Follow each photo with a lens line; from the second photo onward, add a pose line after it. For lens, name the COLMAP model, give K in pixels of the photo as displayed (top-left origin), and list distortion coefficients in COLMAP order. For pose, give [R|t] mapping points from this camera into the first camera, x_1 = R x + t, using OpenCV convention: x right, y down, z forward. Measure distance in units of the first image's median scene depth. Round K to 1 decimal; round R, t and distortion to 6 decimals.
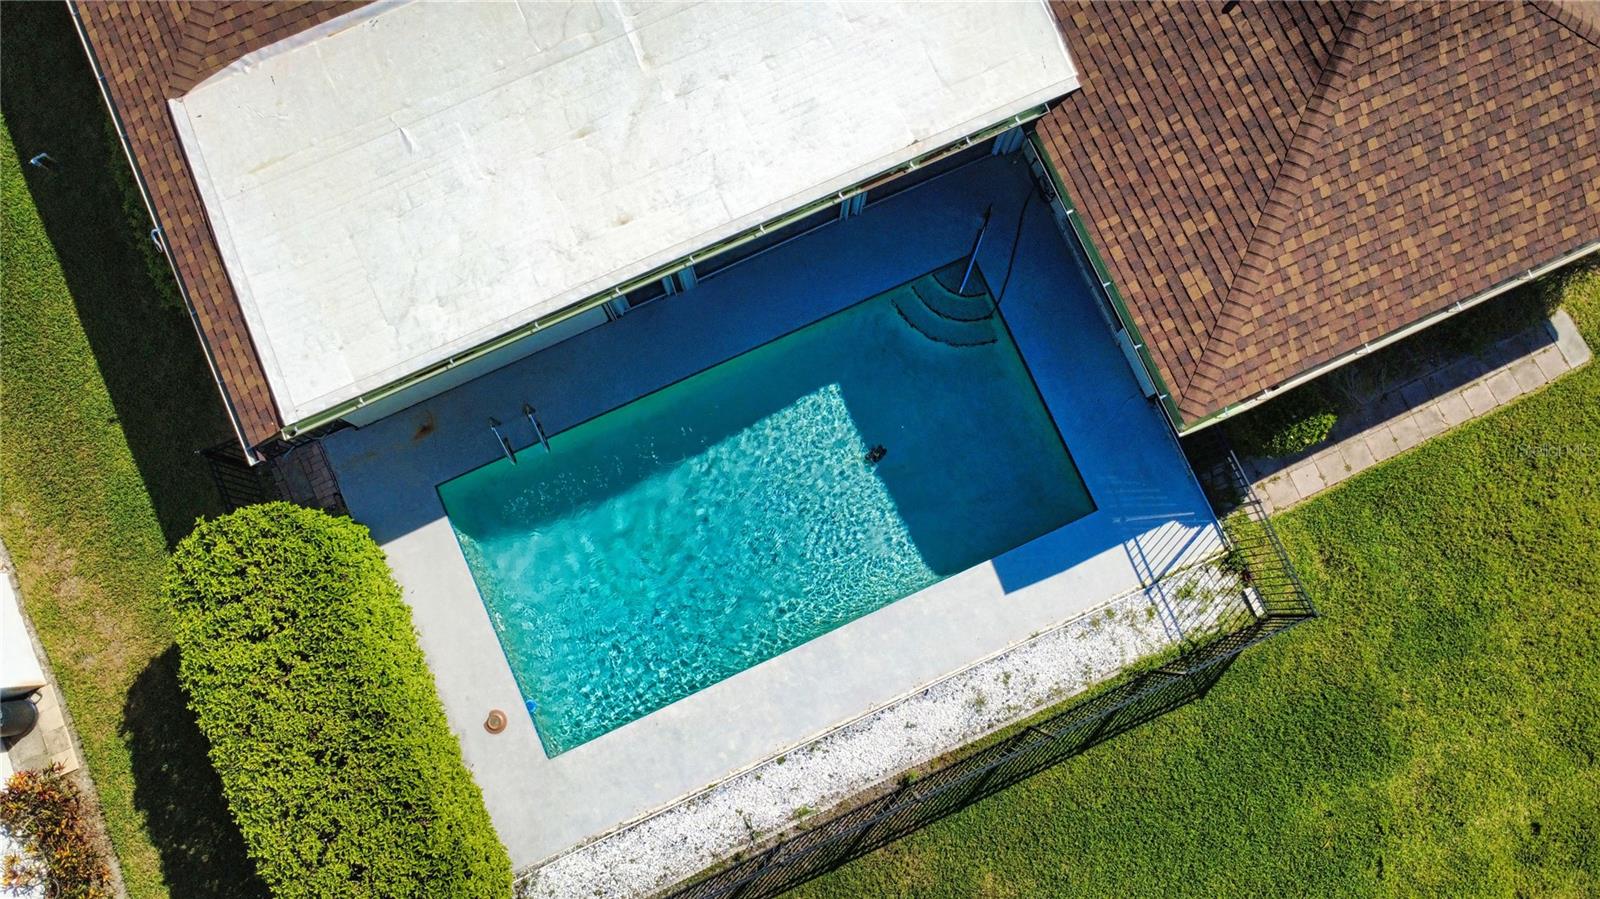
lens RADIAL K [[1161.2, 0, 799.8], [0, 1161.2, 454.5], [0, 0, 1]] dist [-0.002993, 0.002827]
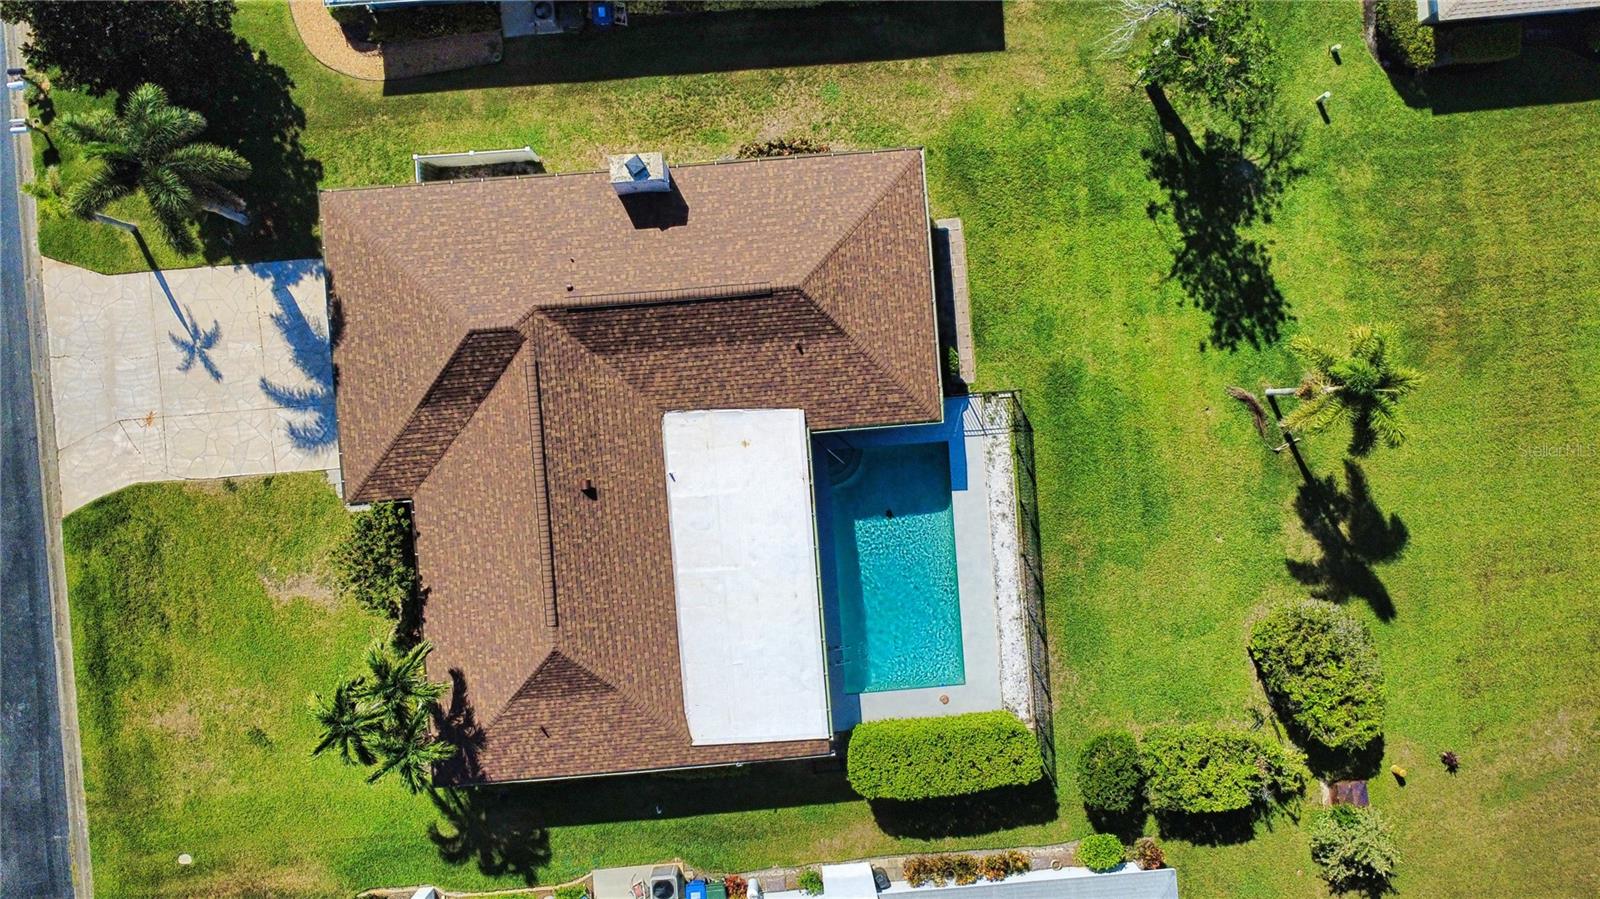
lens RADIAL K [[1165.9, 0, 802.5], [0, 1165.9, 448.1], [0, 0, 1]] dist [-0.002625, 0.002329]
pose [[0.341698, -0.939659, -0.016854, 0.190608], [0.927098, 0.334083, 0.169935, -0.676673], [-0.154050, -0.073692, 0.985311, -1.422382]]
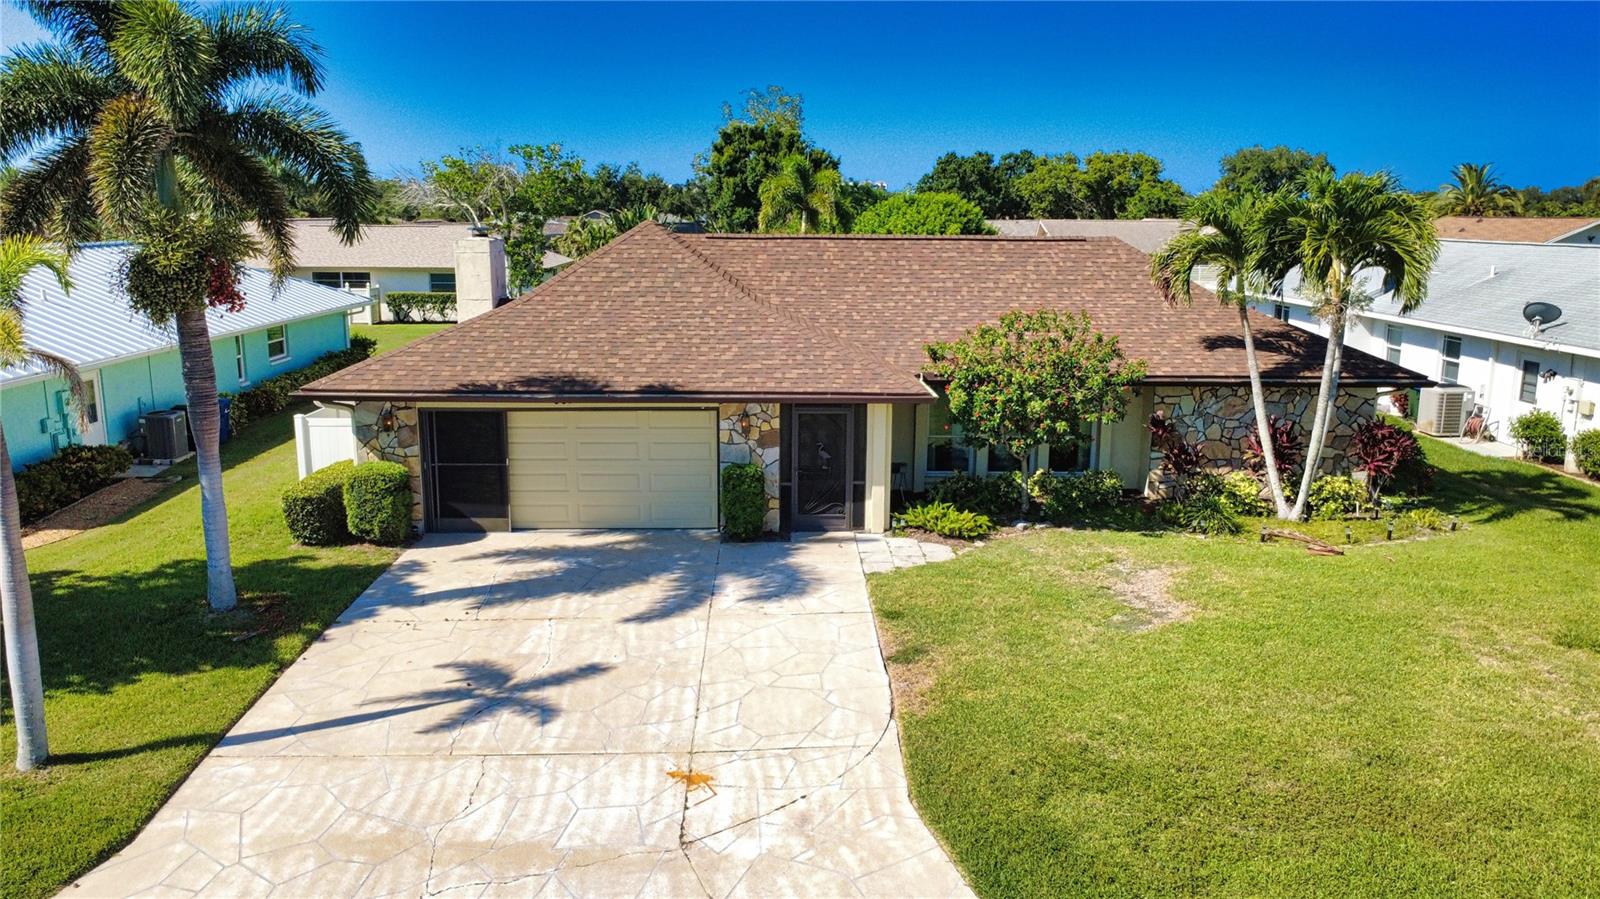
lens RADIAL K [[1165.9, 0, 802.5], [0, 1165.9, 448.1], [0, 0, 1]] dist [-0.002625, 0.002329]
pose [[-0.921702, -0.102969, 0.373982, -0.602104], [0.379527, -0.040162, 0.924309, -2.240408], [-0.080155, 0.993873, 0.076097, 1.031521]]
